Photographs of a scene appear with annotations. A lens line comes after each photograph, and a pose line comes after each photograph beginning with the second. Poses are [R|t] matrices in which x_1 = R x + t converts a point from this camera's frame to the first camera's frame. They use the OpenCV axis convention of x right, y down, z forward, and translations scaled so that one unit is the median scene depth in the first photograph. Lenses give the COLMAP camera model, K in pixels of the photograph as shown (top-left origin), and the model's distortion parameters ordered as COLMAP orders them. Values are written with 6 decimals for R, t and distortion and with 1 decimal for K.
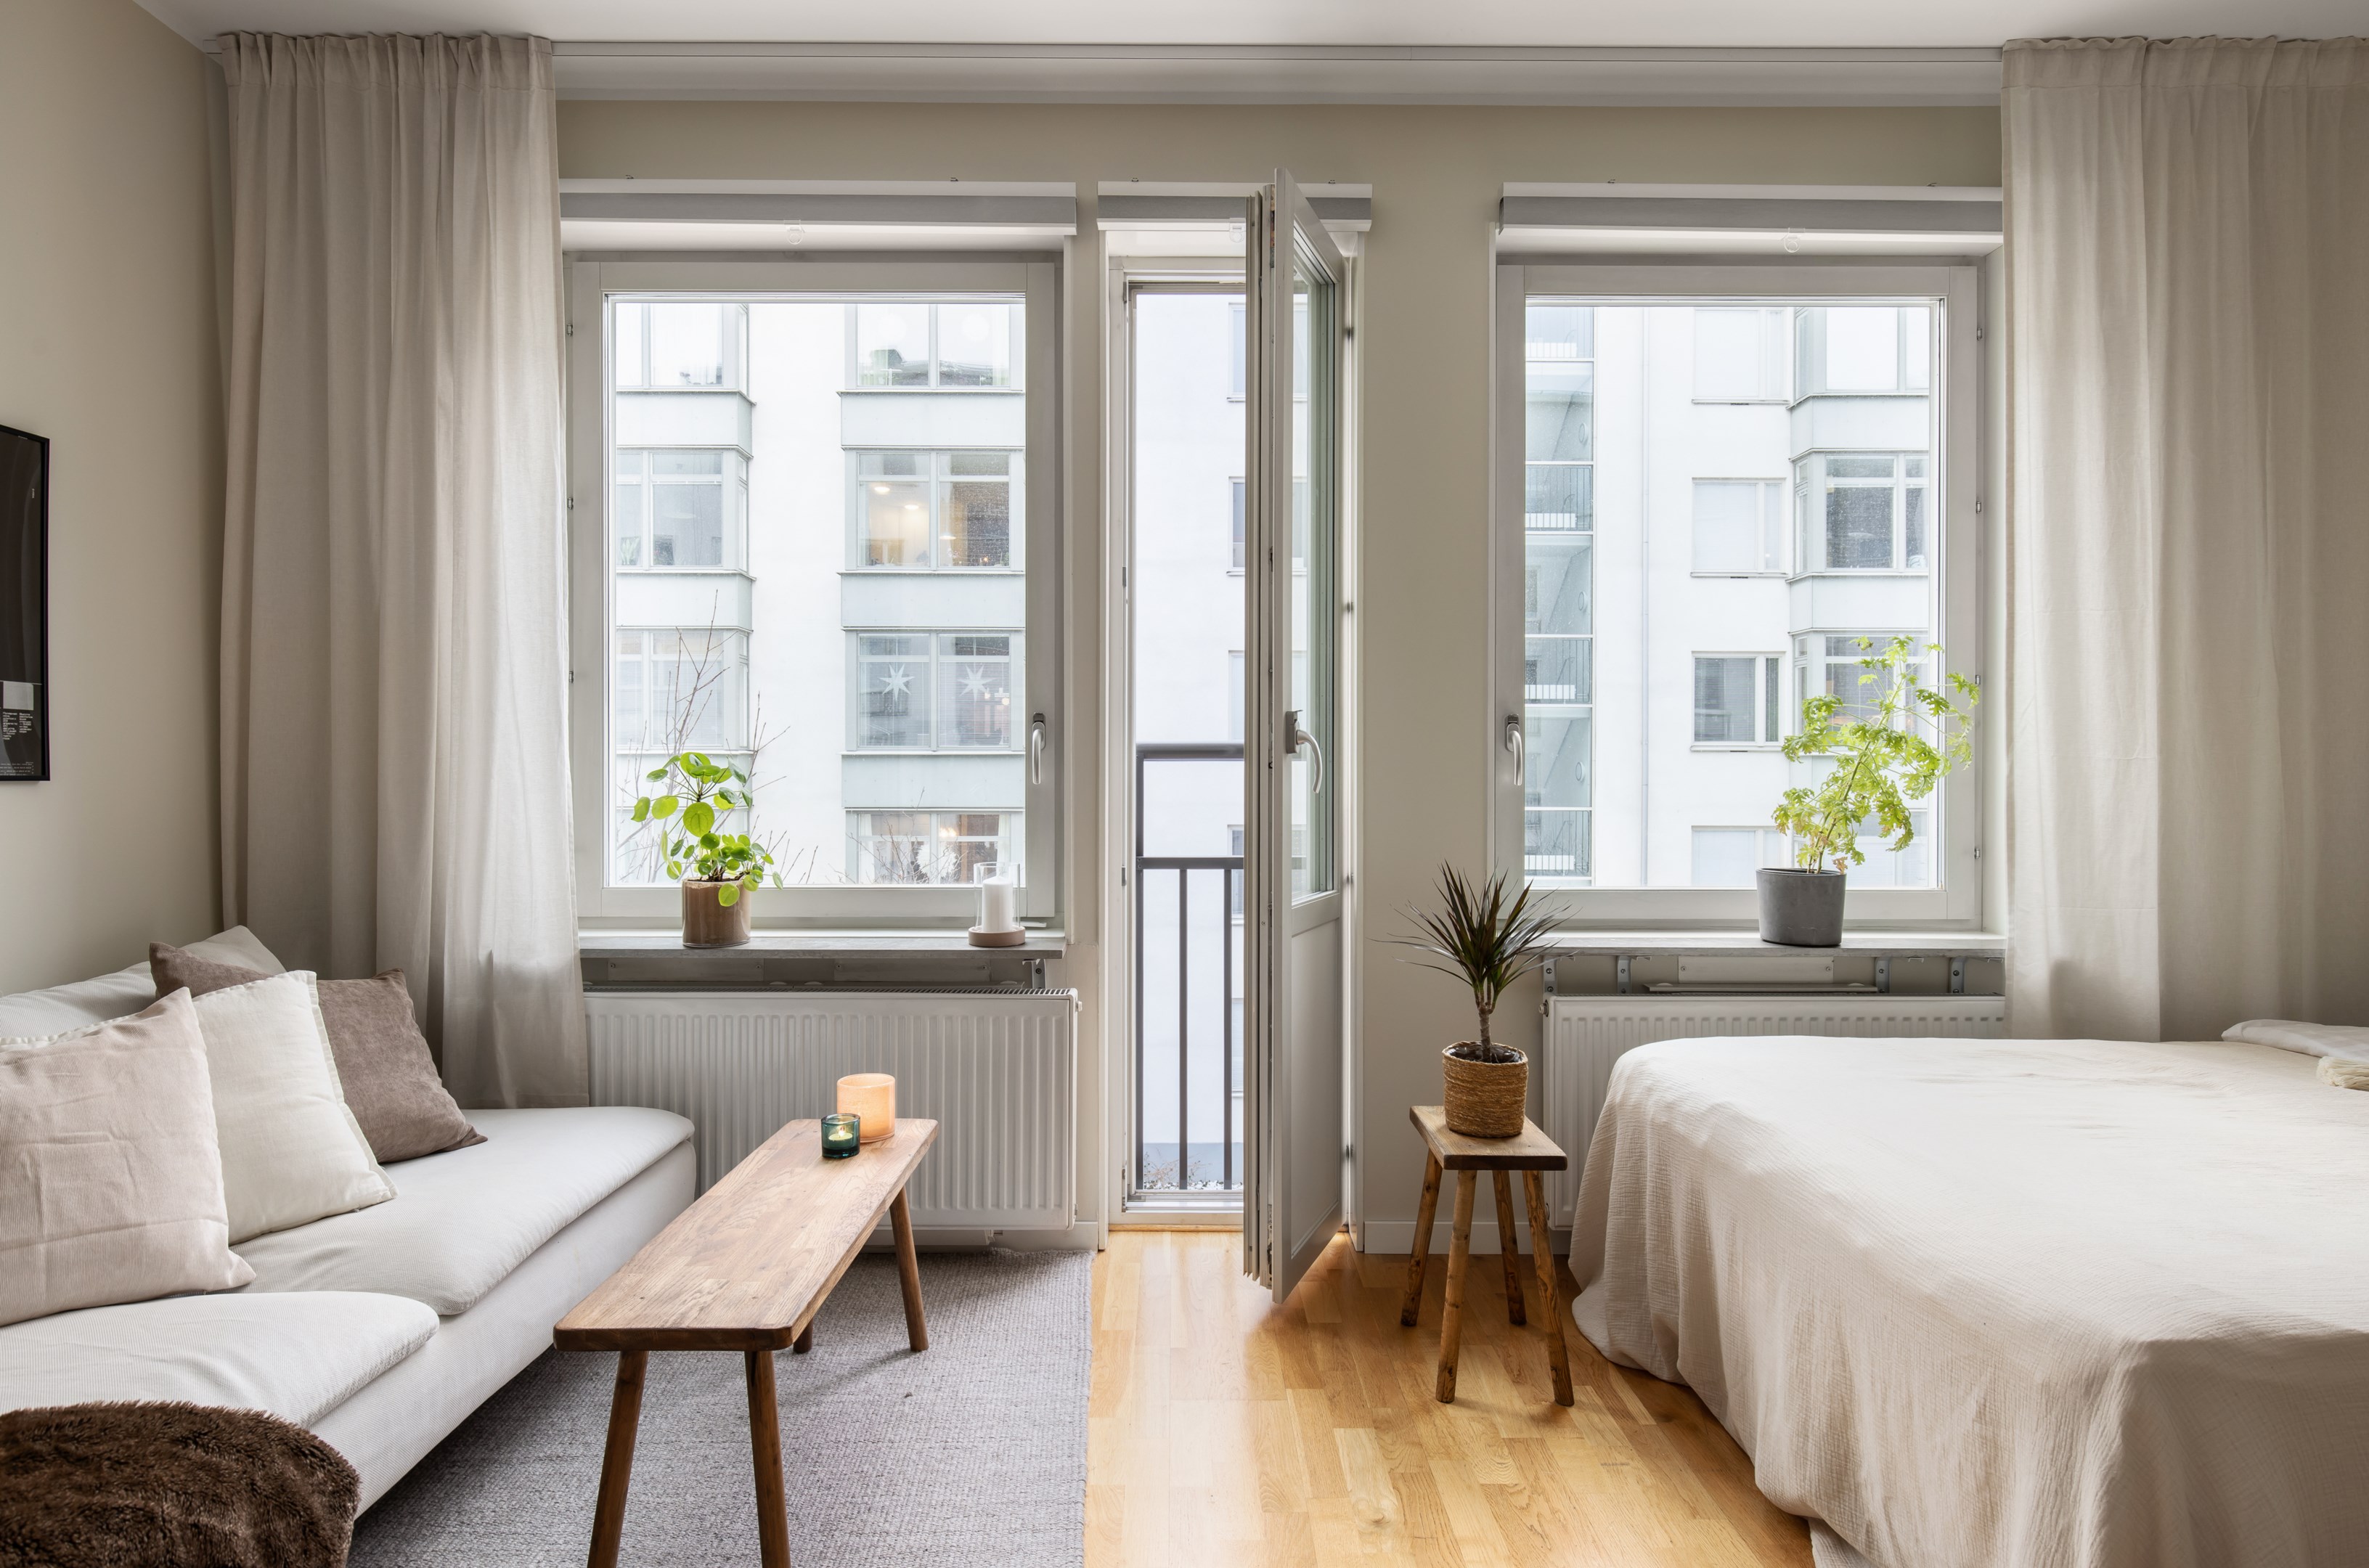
lens RADIAL K [[1296.3, 0, 1192.0], [0, 1296.3, 772.8], [0, 0, 1]] dist [0.001847, -0.000229]
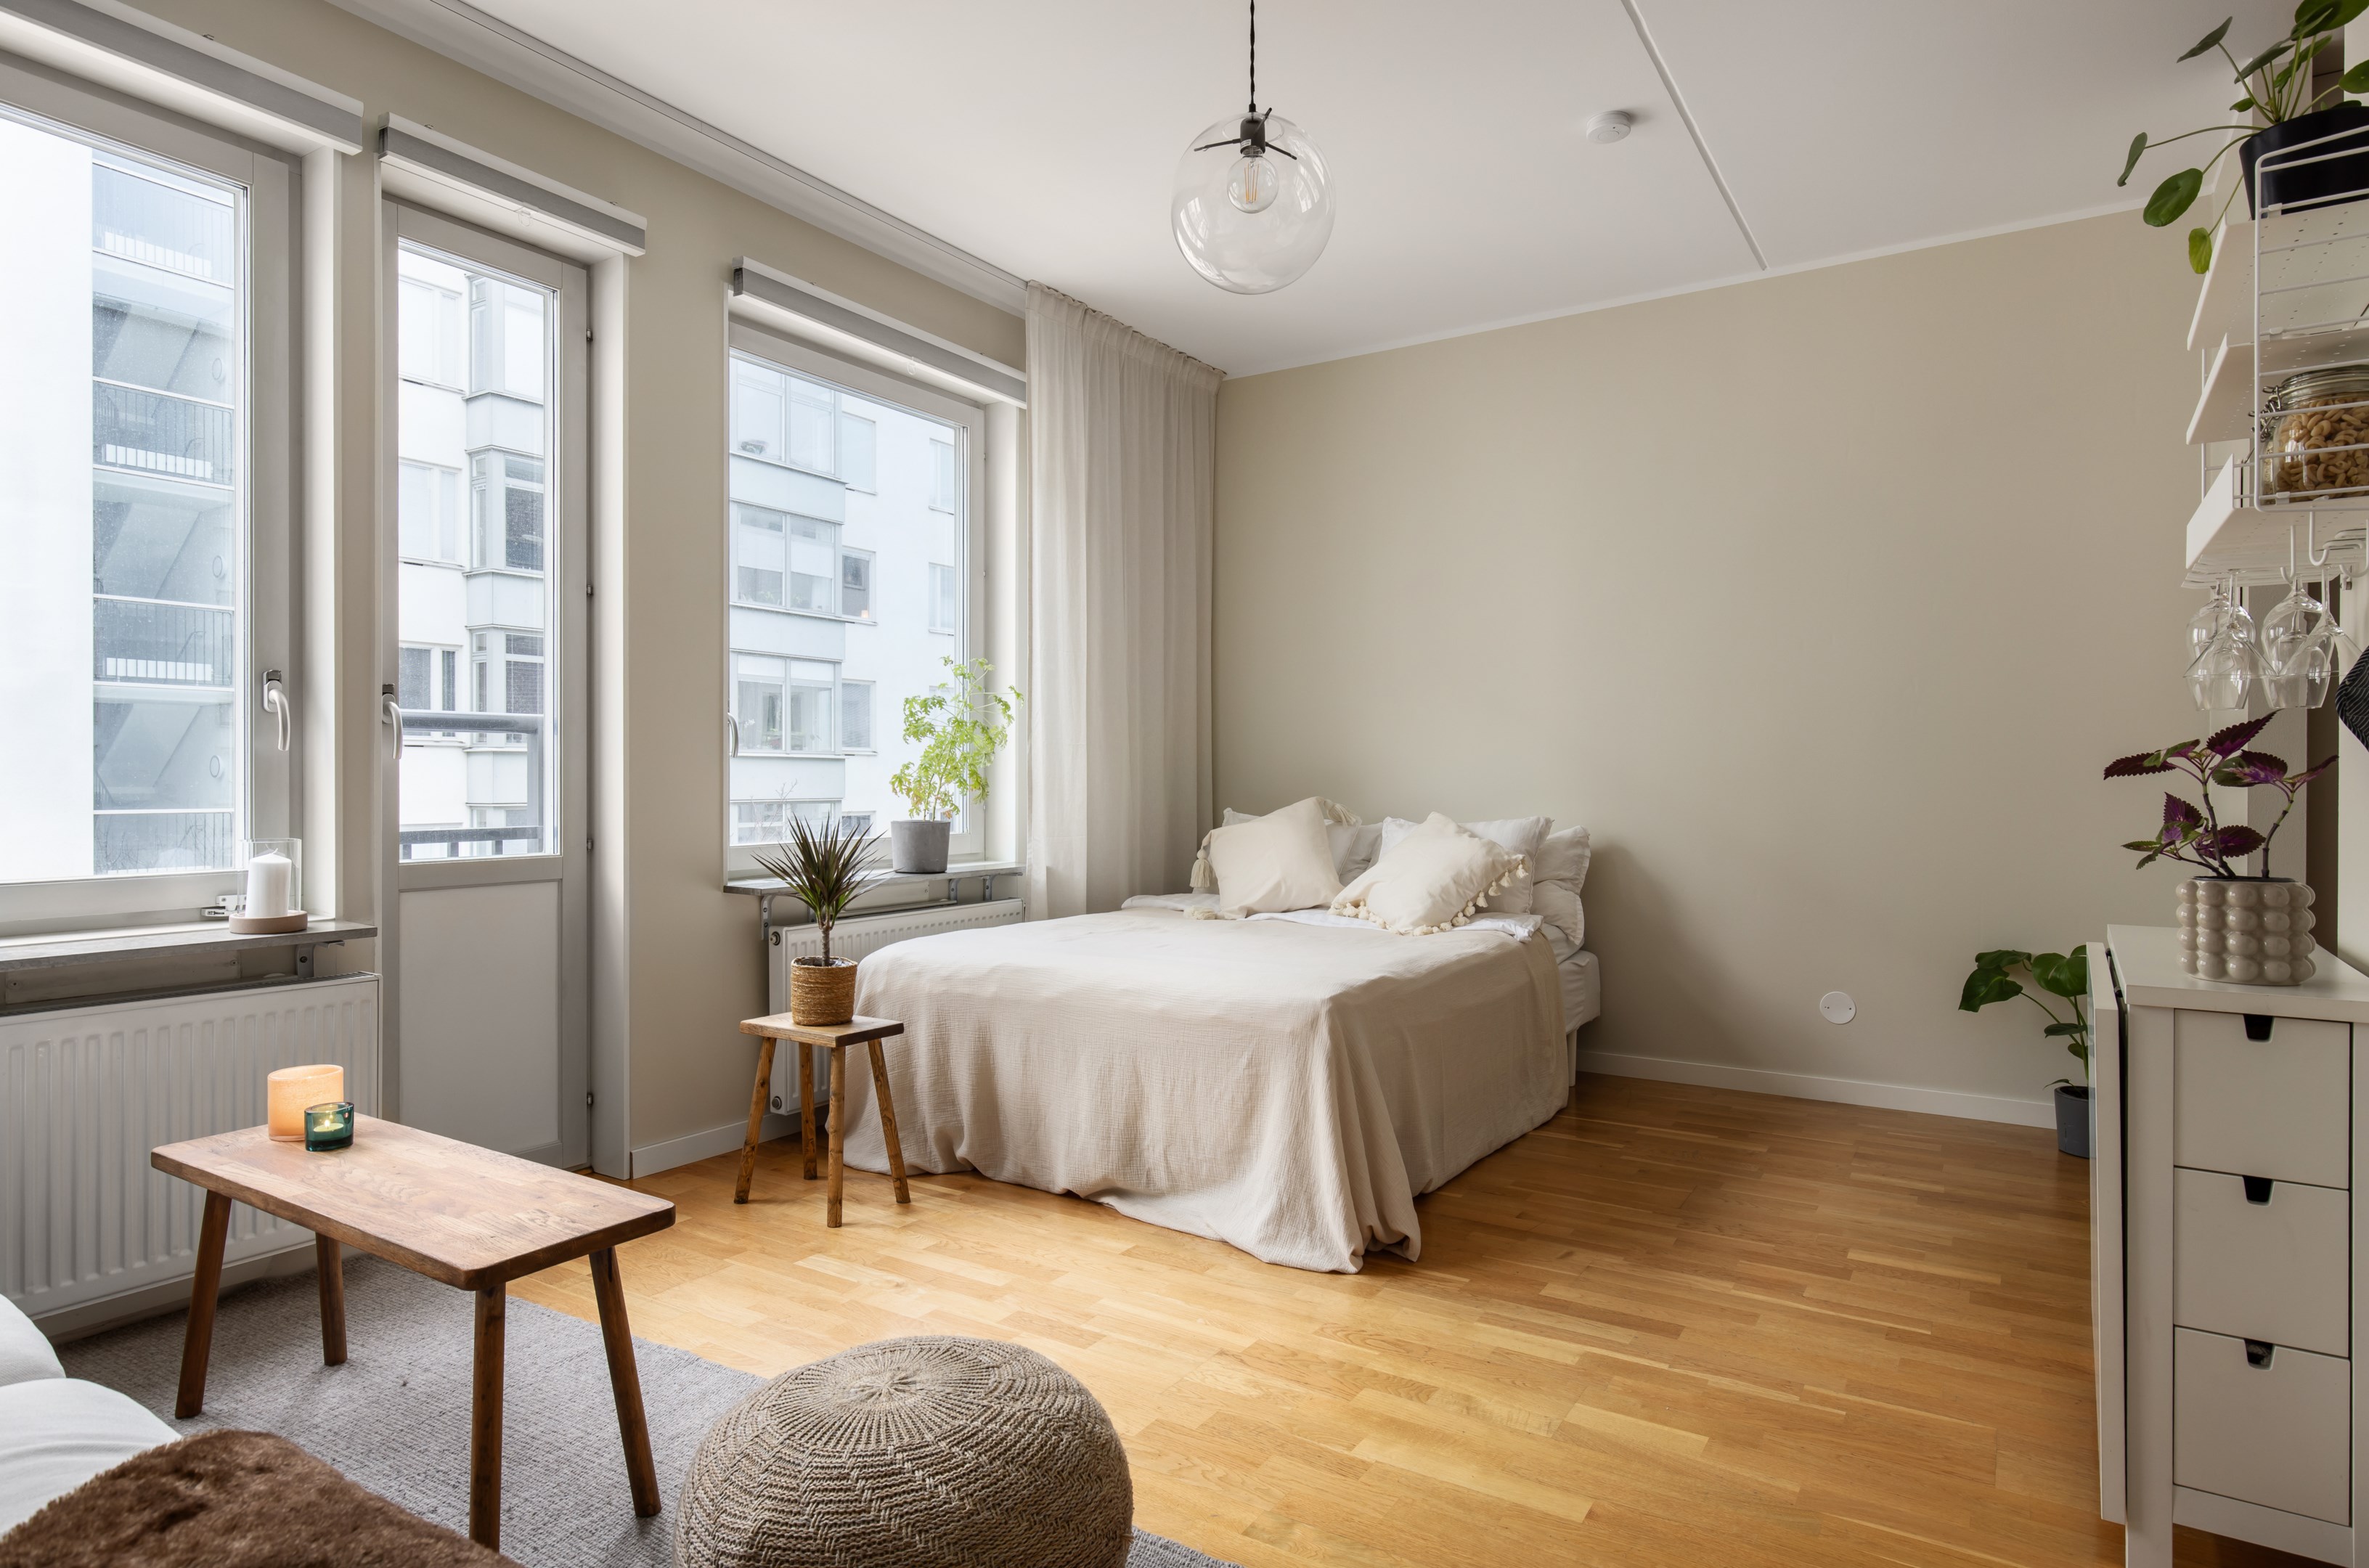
lens RADIAL K [[1296.3, 0, 1192.0], [0, 1296.3, 772.8], [0, 0, 1]] dist [0.001847, -0.000229]
pose [[0.544898, 0.000815, 0.838502, -0.565485], [-0.001113, 0.999999, -0.000249, 0.024709], [-0.838502, -0.000797, 0.544898, -0.004609]]
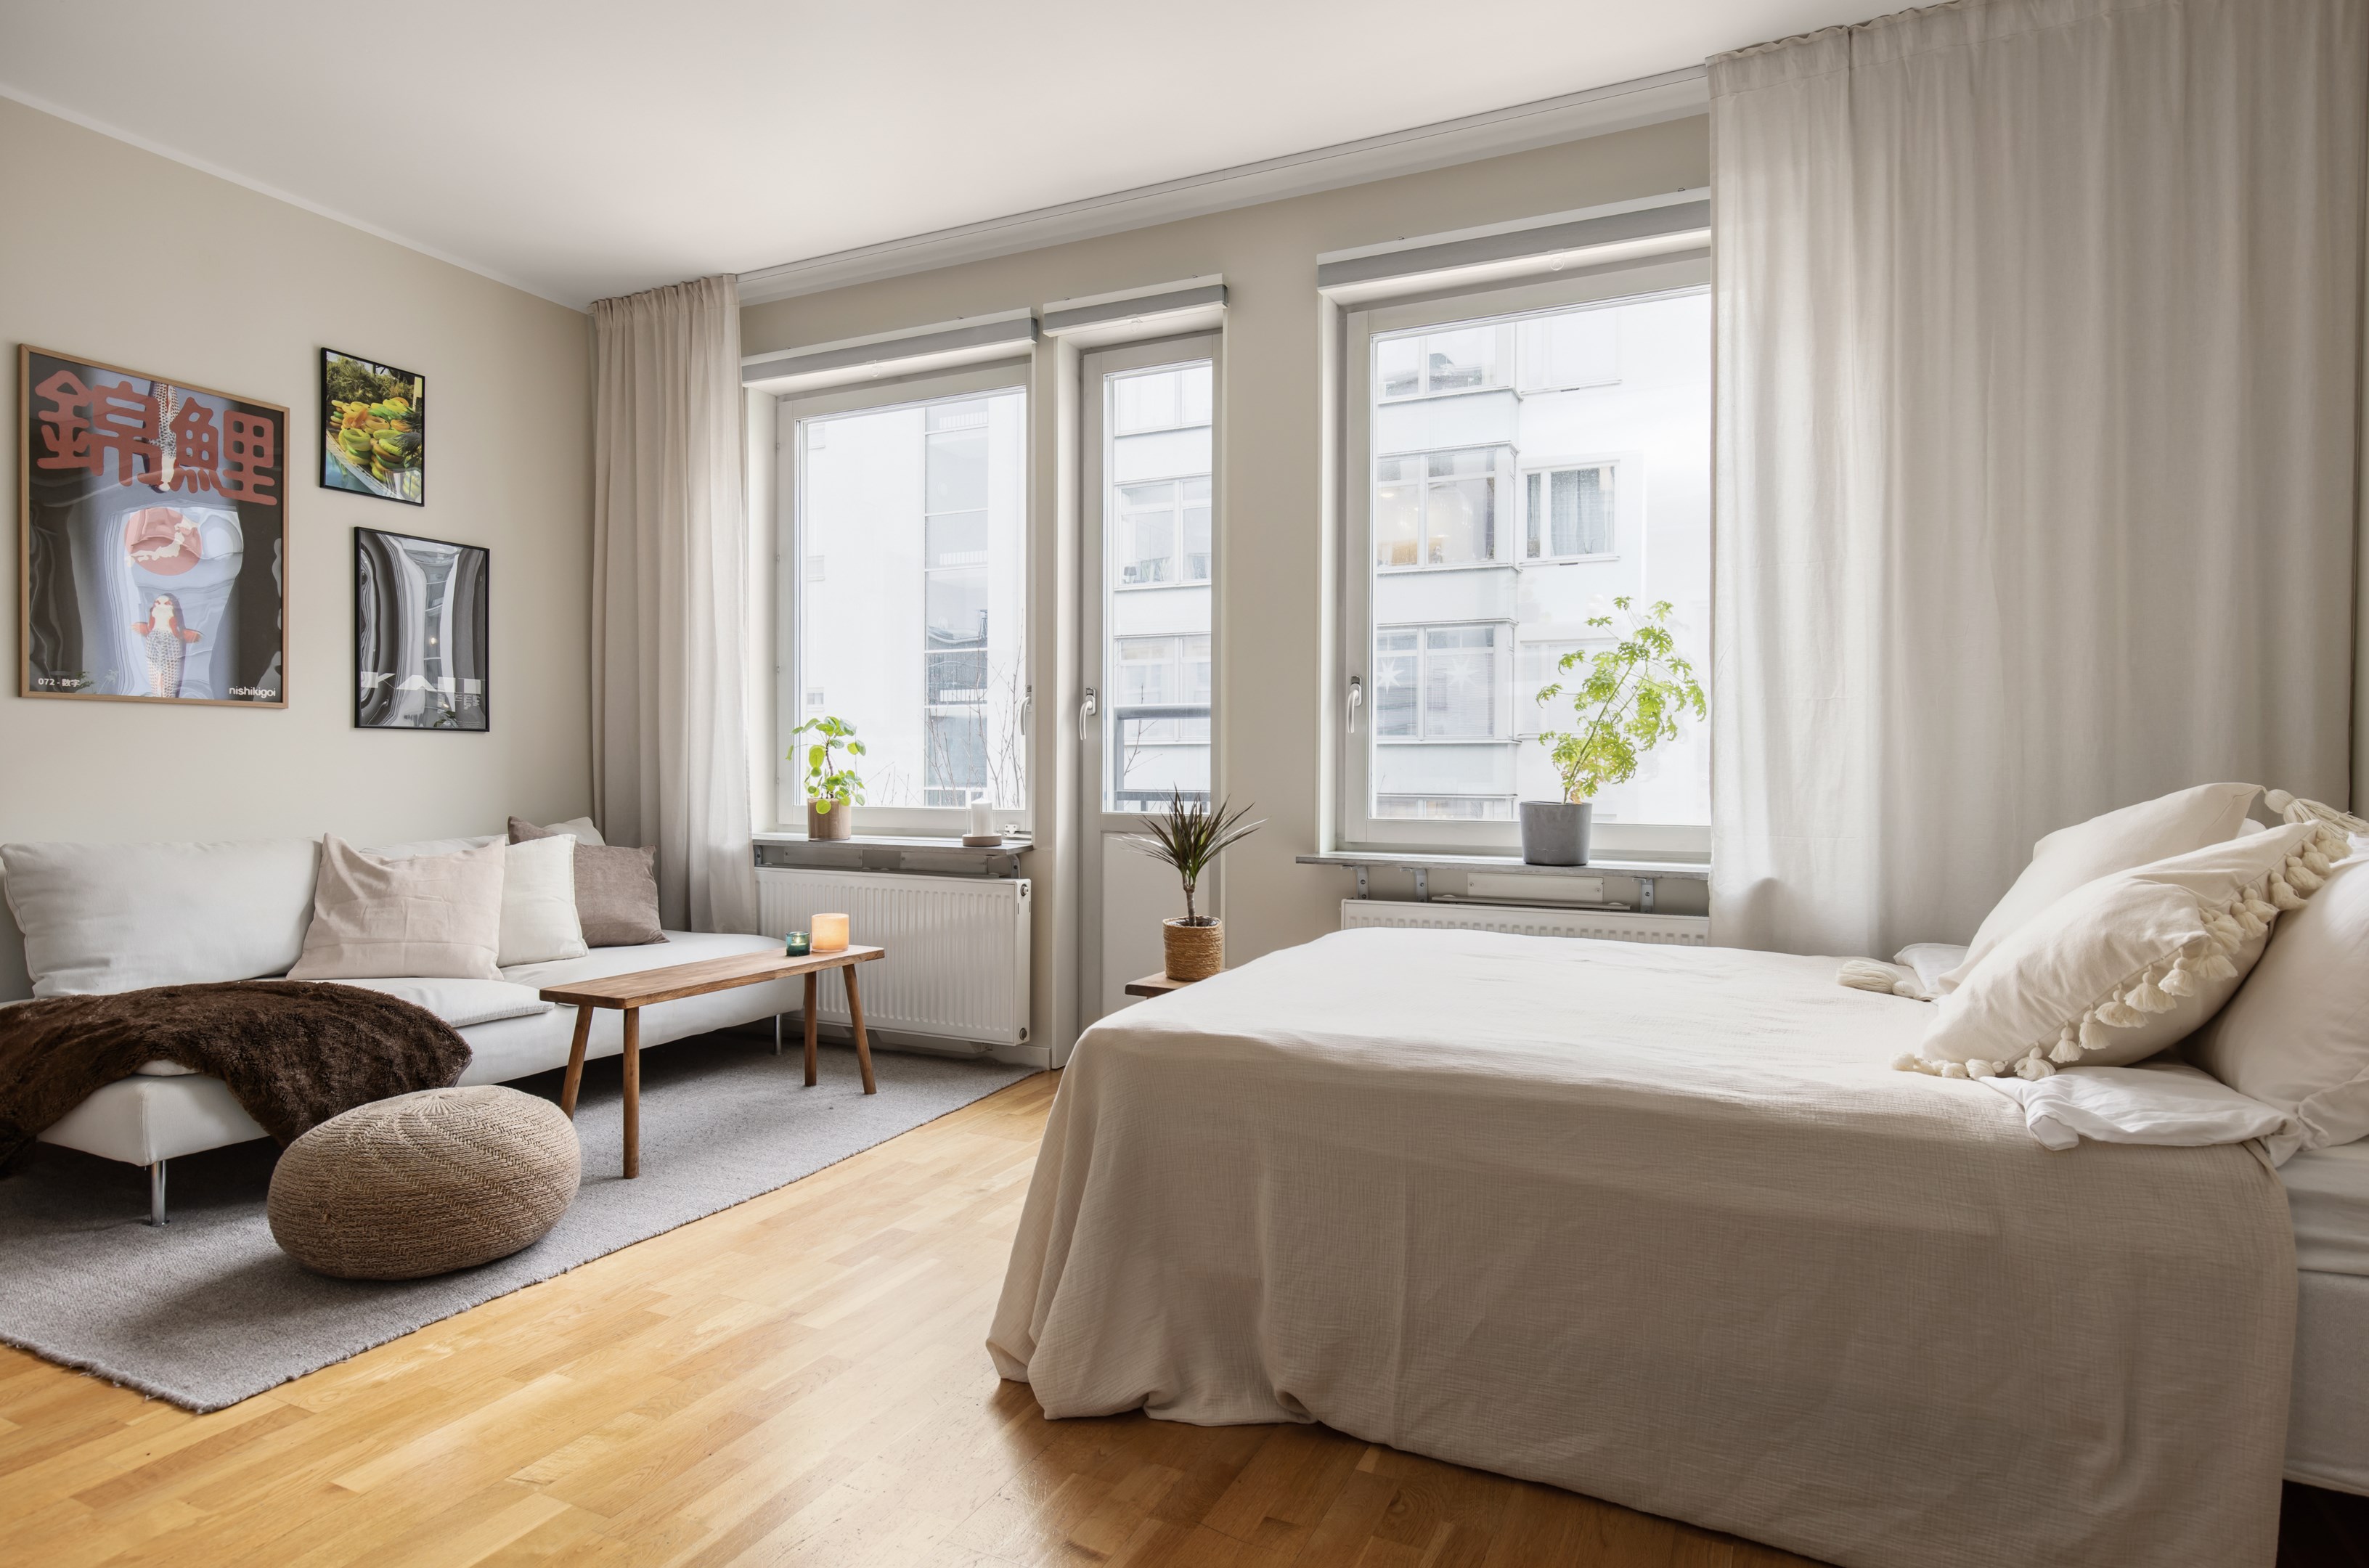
lens RADIAL K [[1296.3, 0, 1192.0], [0, 1296.3, 772.8], [0, 0, 1]] dist [0.001847, -0.000229]
pose [[0.898818, 0.003611, -0.438306, 0.710988], [-0.002034, 0.999990, 0.004067, 0.046649], [0.438316, -0.002765, 0.898817, -0.196322]]
